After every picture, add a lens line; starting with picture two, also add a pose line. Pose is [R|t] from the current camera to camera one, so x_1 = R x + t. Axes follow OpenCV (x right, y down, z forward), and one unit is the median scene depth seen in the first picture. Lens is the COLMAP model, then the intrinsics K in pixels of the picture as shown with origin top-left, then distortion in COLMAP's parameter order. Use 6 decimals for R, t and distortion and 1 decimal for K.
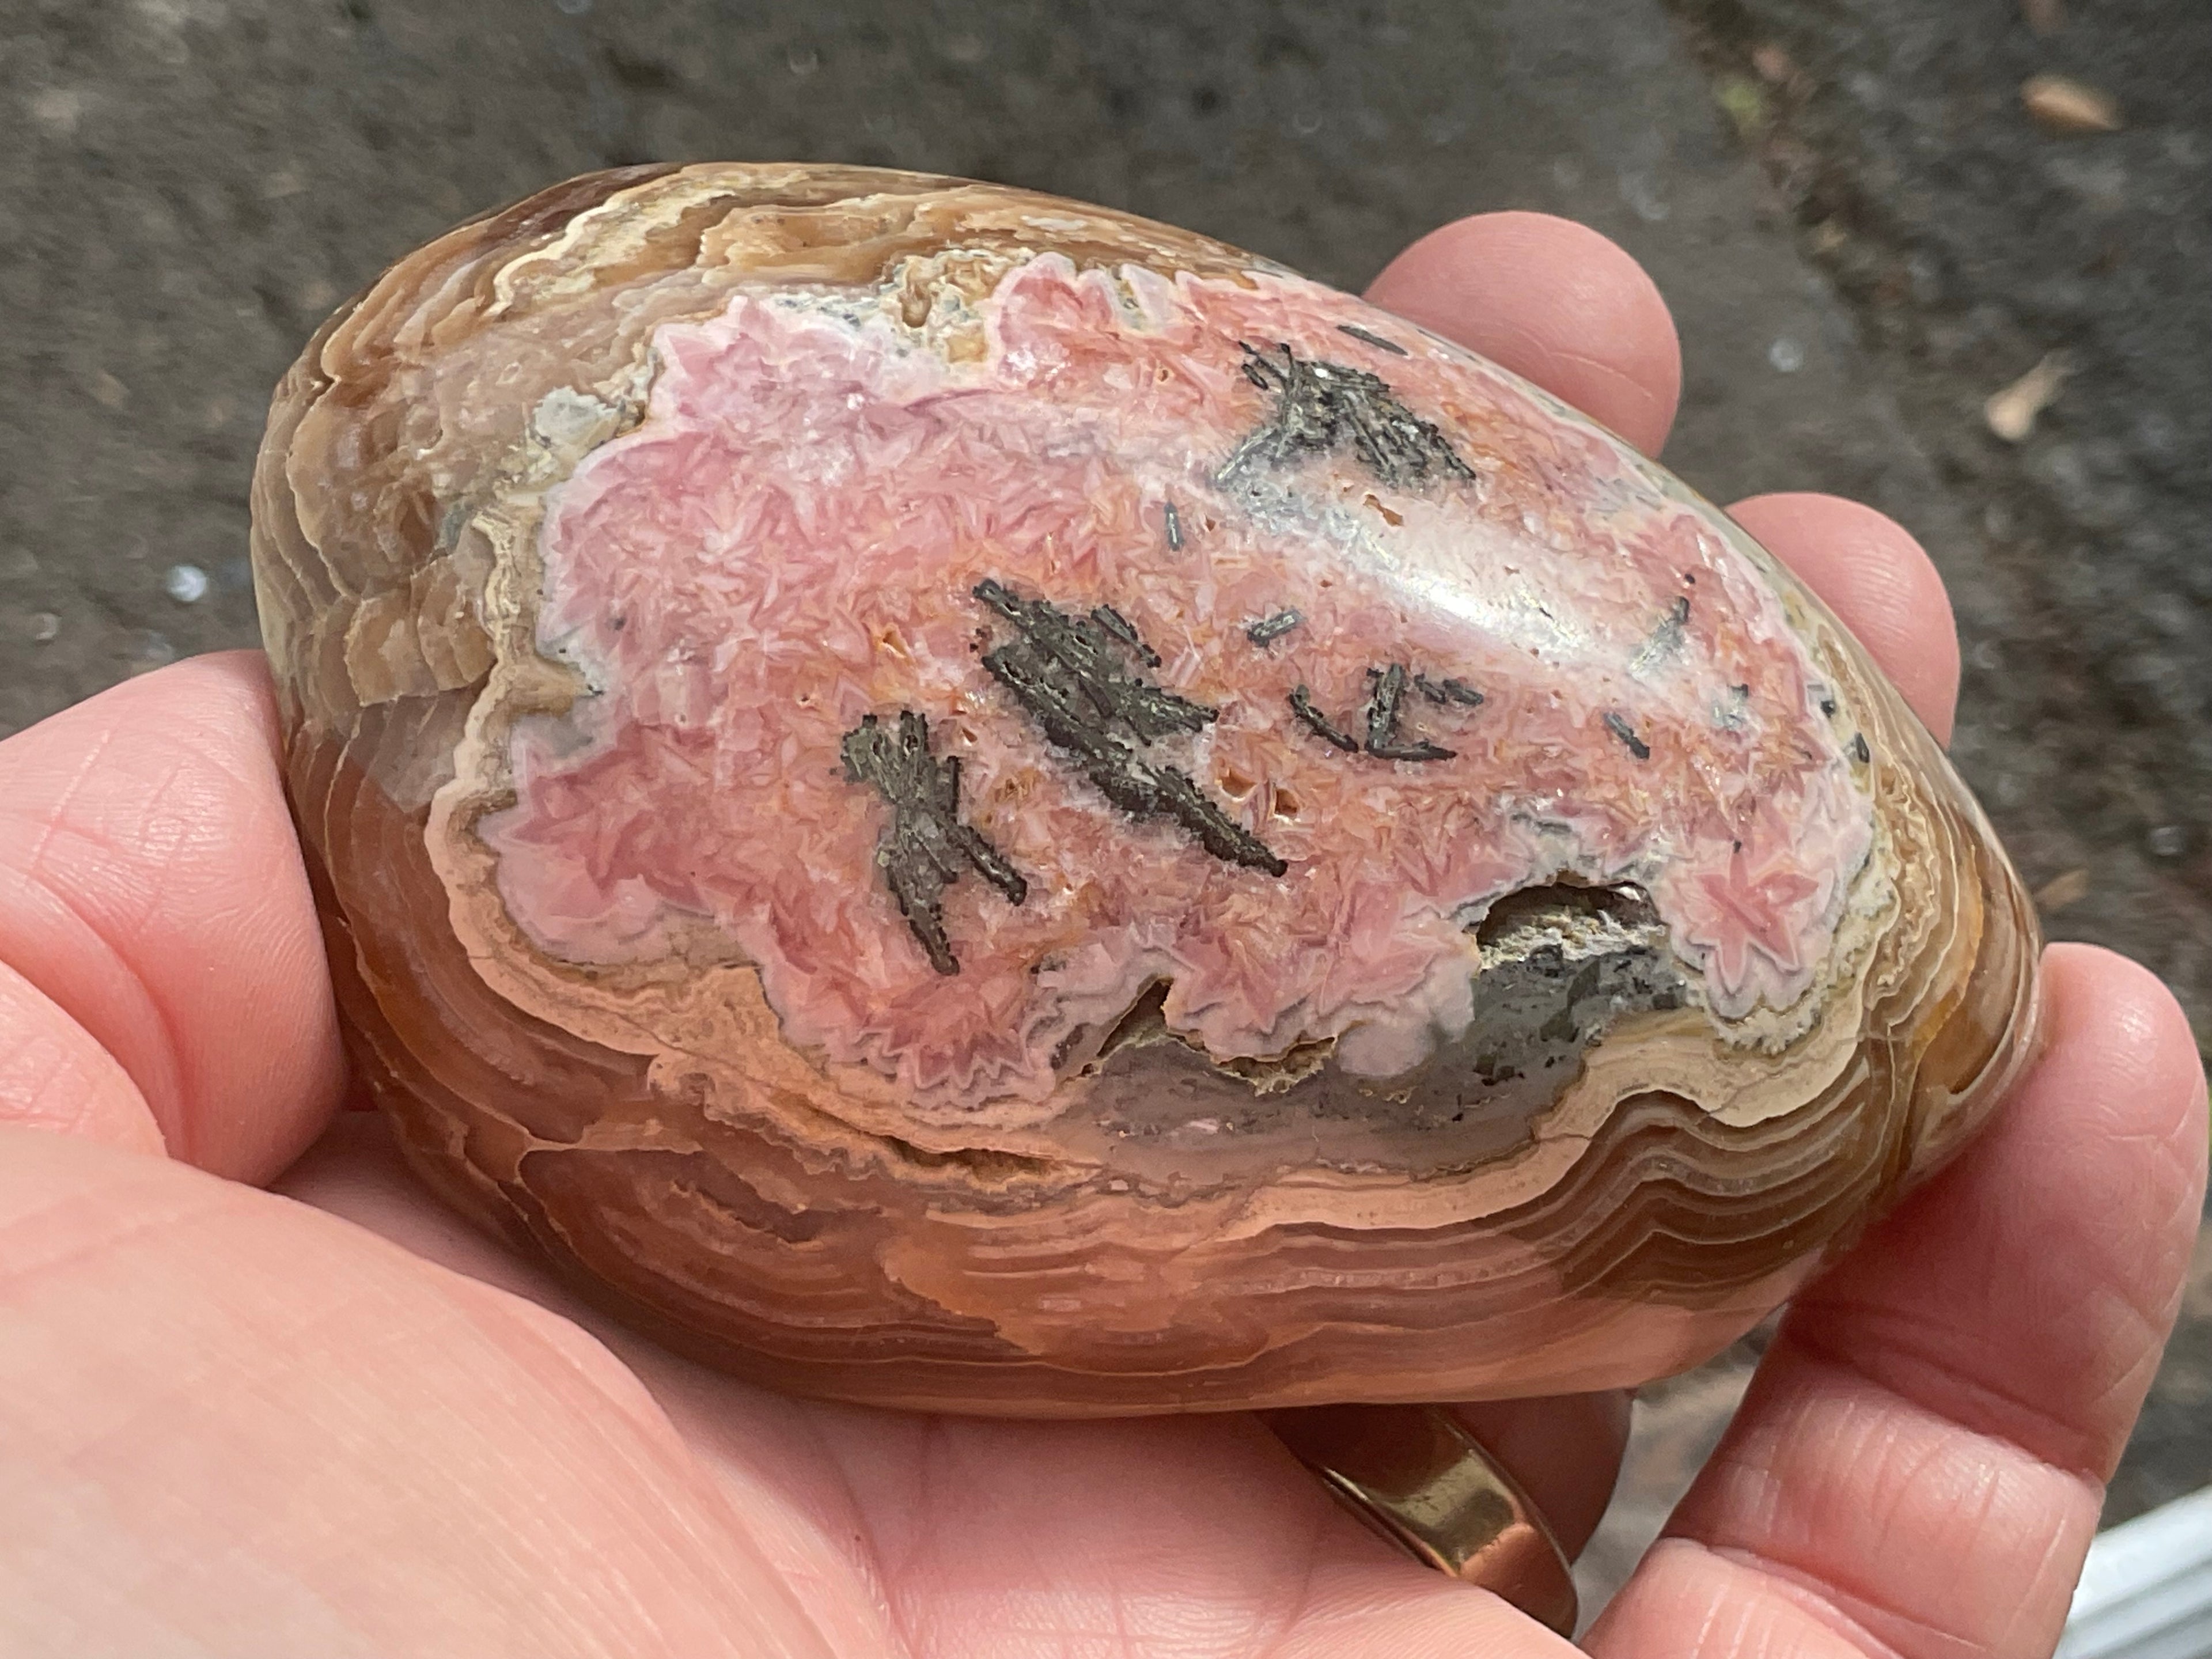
lens RADIAL K [[3770.7, 0, 1092.6], [0, 3770.7, 823.1], [0, 0, 1]] dist [0.049347, 0.000000]
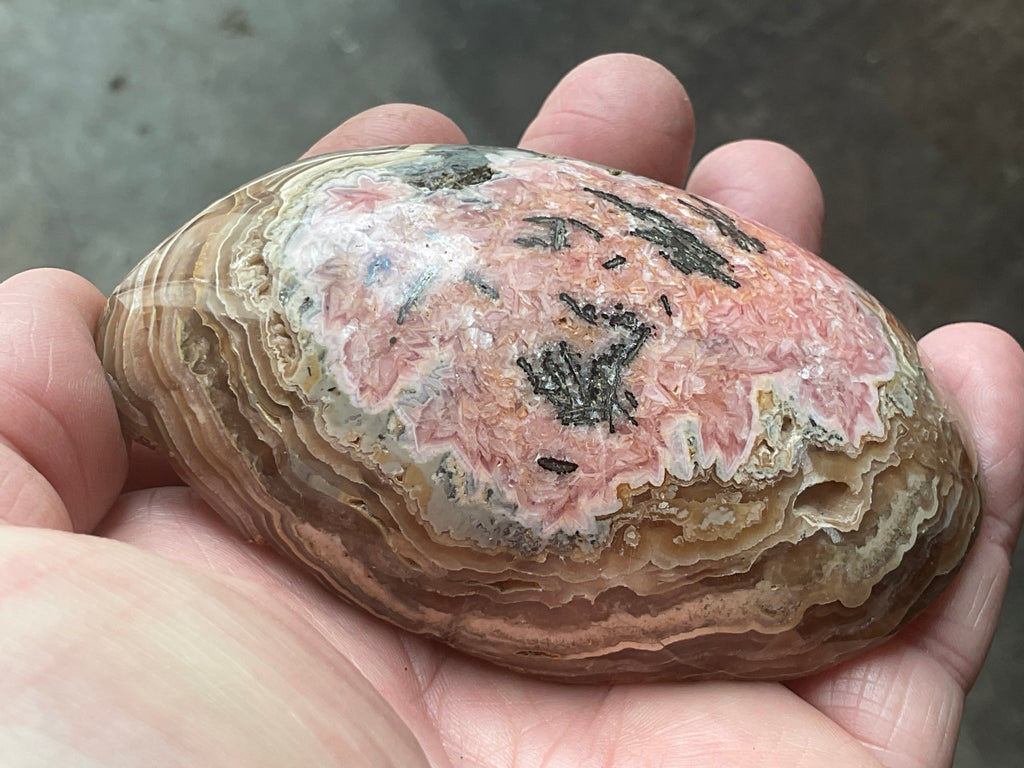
lens RADIAL K [[1745.6, 0, 511.9], [0, 1745.6, 383.4], [0, 0, 1]] dist [0.049347, 0.000000]
pose [[-0.887852, -0.136909, -0.439289, 0.528690], [-0.286257, -0.583110, 0.760289, -0.832785], [-0.360244, 0.800774, 0.478524, 0.590328]]
